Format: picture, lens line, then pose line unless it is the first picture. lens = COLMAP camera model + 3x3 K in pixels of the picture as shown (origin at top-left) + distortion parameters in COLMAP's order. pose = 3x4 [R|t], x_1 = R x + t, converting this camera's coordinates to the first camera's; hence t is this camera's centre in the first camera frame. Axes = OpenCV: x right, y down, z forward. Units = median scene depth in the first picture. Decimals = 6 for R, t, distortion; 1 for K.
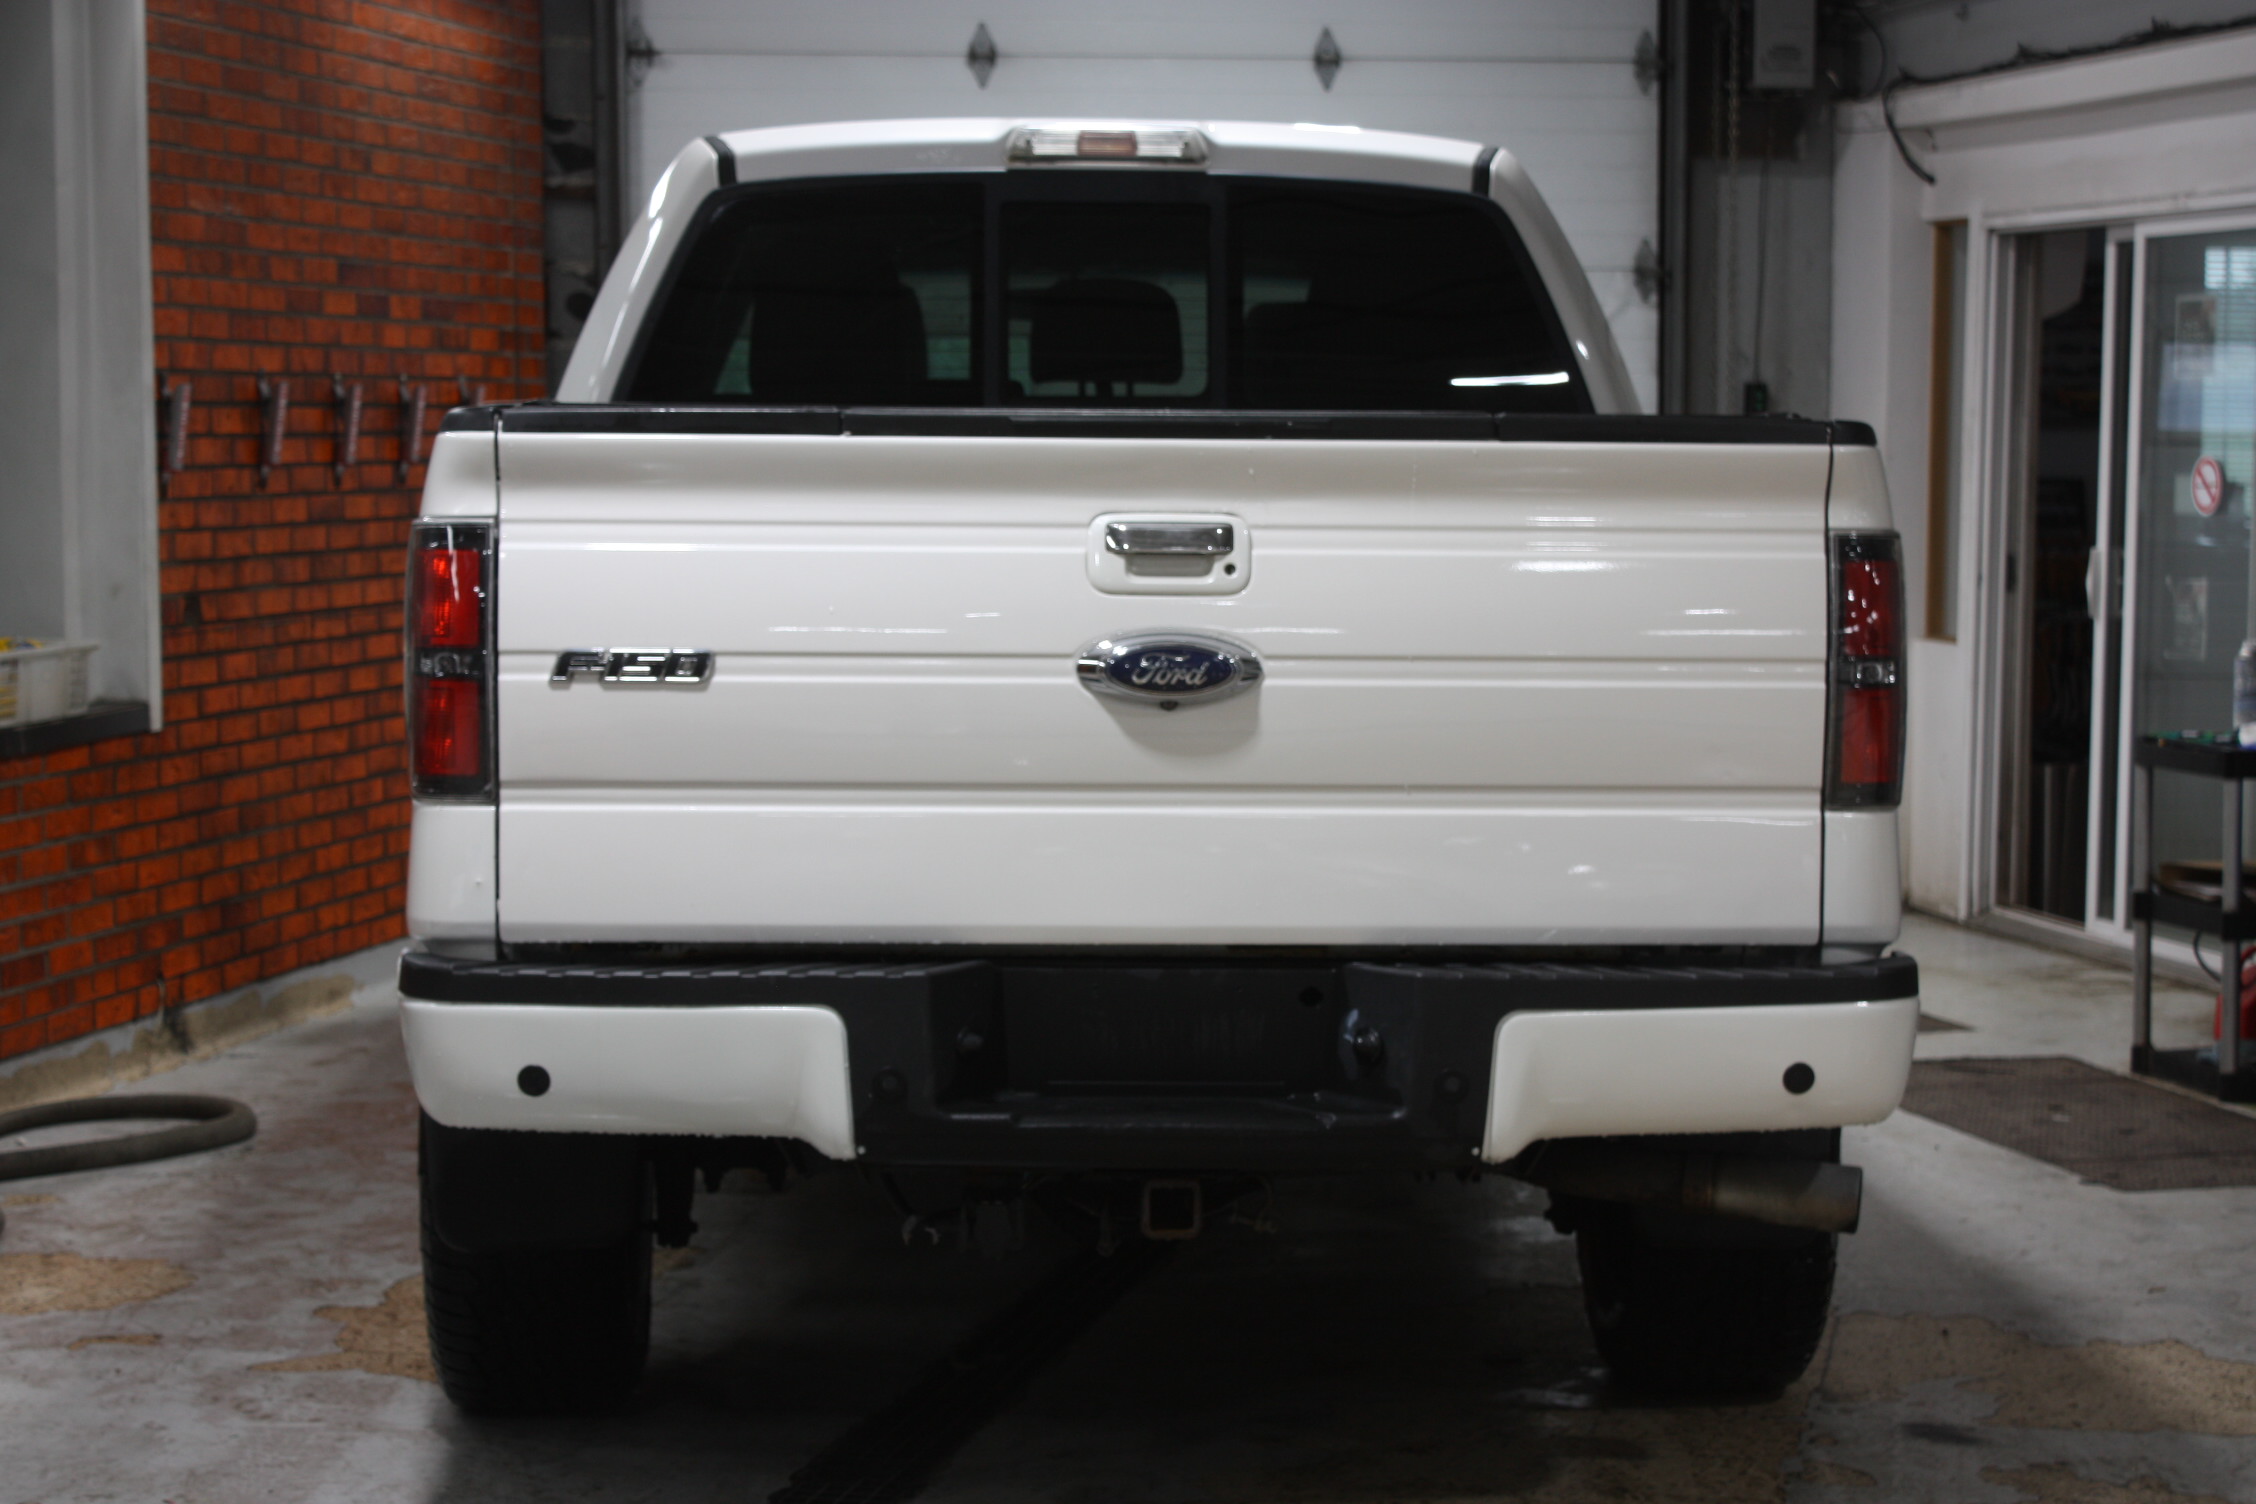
lens RADIAL K [[4300.6, 0, 1127.4], [0, 4300.6, 761.9], [0, 0, 1]] dist [0.054260, 0.000000]
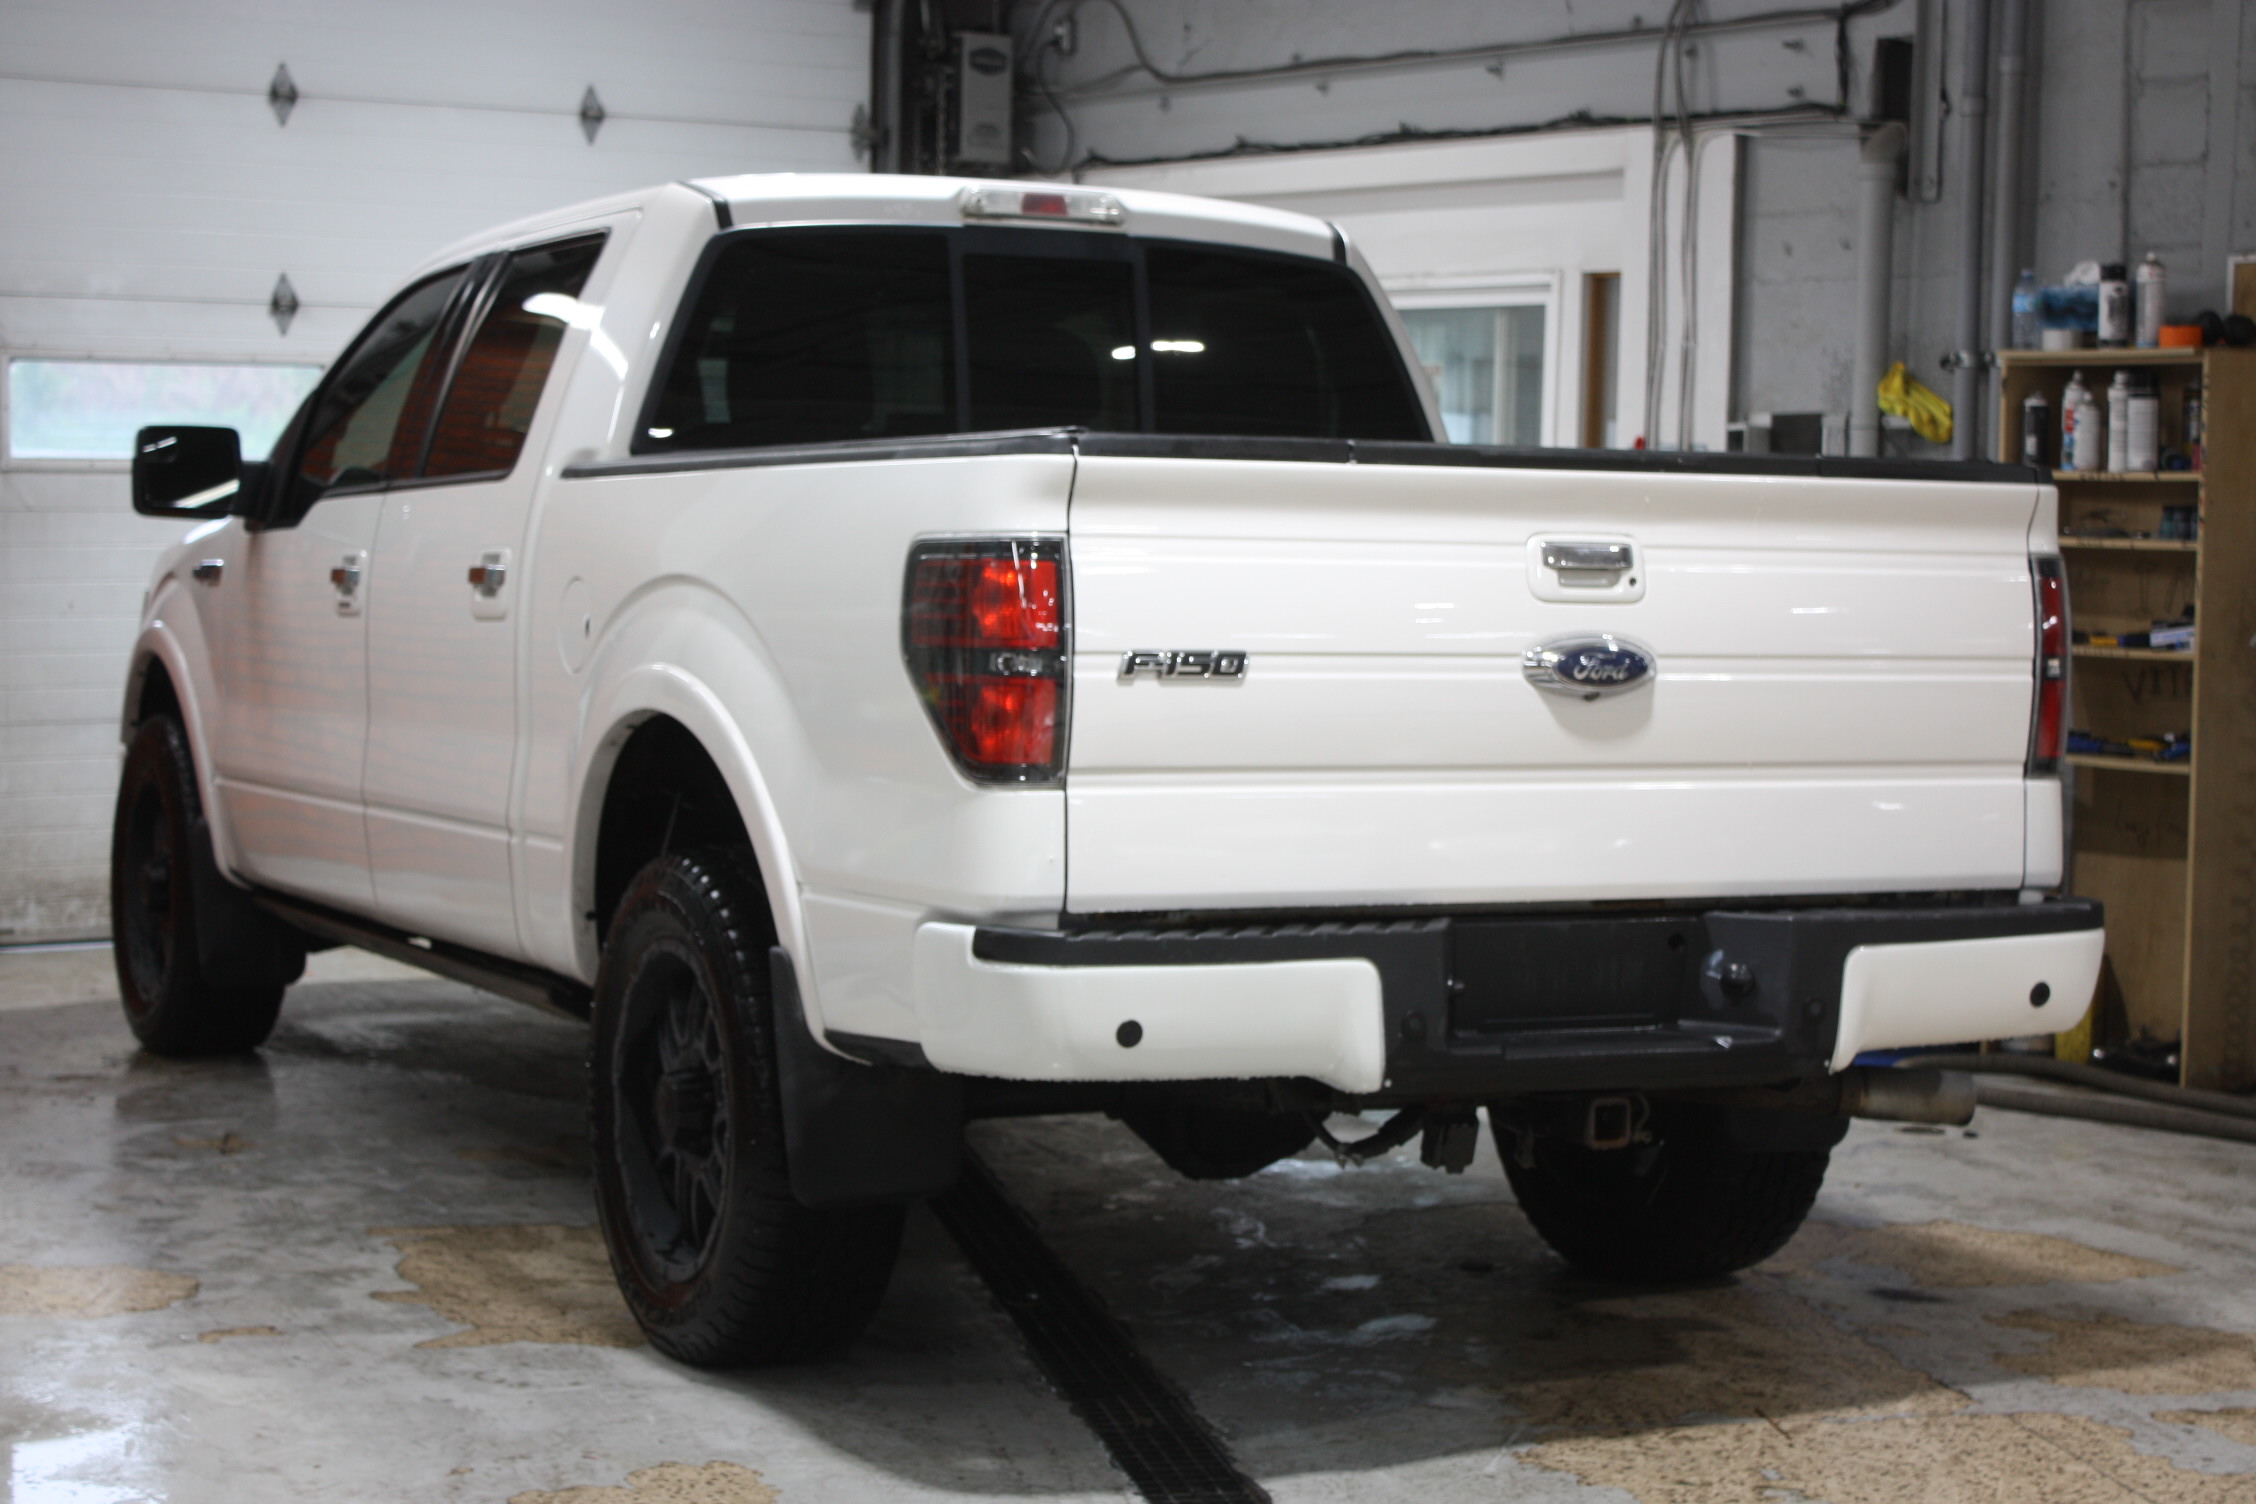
lens RADIAL K [[4194.2, 0, 1128.2], [0, 4194.2, 746.2], [0, 0, 1]] dist [0.002593, 0.000000]
pose [[0.914513, -0.010241, 0.404427, -0.570994], [0.014820, 0.999857, -0.008193, 0.007905], [-0.404286, 0.013487, 0.914533, -0.001640]]
